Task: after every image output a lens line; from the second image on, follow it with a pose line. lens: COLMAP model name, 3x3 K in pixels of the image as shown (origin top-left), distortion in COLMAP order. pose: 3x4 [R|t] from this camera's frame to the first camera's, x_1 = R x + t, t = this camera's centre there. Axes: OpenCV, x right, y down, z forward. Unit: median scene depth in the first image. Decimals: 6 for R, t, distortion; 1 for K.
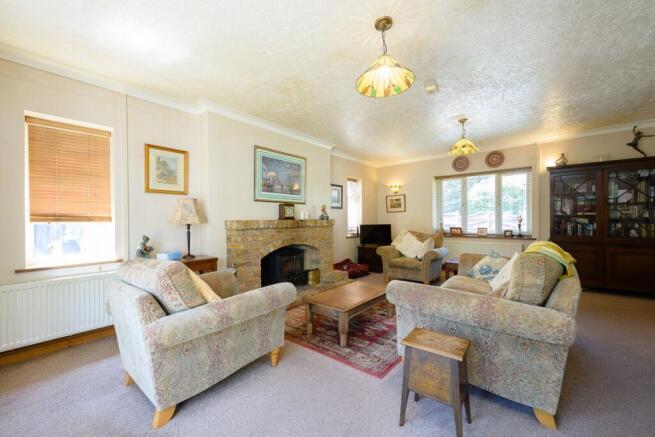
lens RADIAL K [[260.0, 0, 327.0], [0, 260.0, 220.5], [0, 0, 1]] dist [-0.004111, -0.000092]
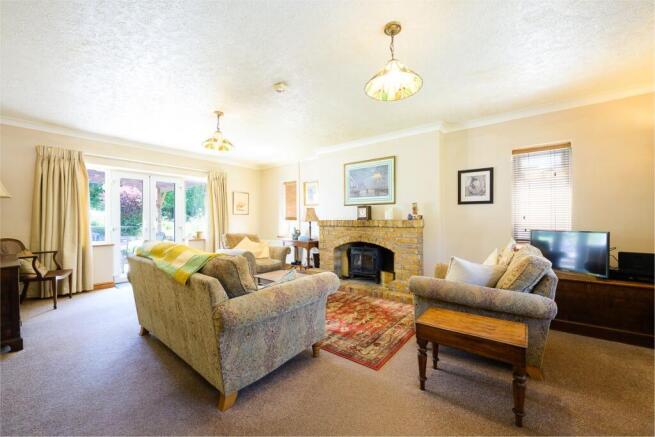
lens RADIAL K [[260.0, 0, 327.0], [0, 260.0, 220.5], [0, 0, 1]] dist [-0.004111, -0.000092]
pose [[0.024344, 0.007737, -0.999674, 0.993319], [-0.006972, 0.999947, 0.007569, -0.007698], [0.999679, 0.006786, 0.024397, 0.825401]]
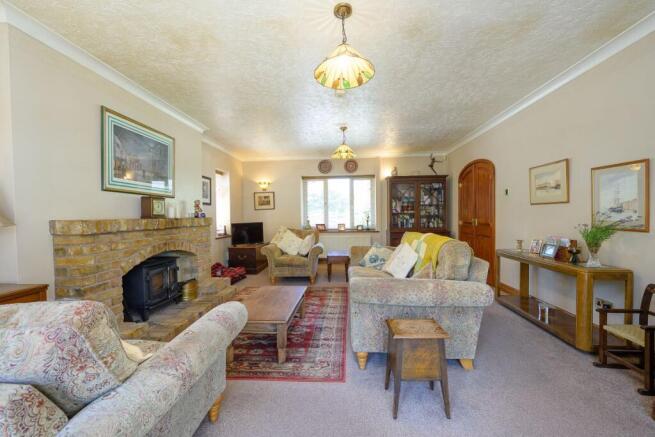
lens RADIAL K [[260.0, 0, 327.0], [0, 260.0, 220.5], [0, 0, 1]] dist [-0.004111, -0.000092]
pose [[0.810584, -0.014681, 0.585438, -0.190993], [0.010429, 0.999889, 0.010633, 0.000418], [-0.585529, -0.002513, 0.810648, 0.124356]]
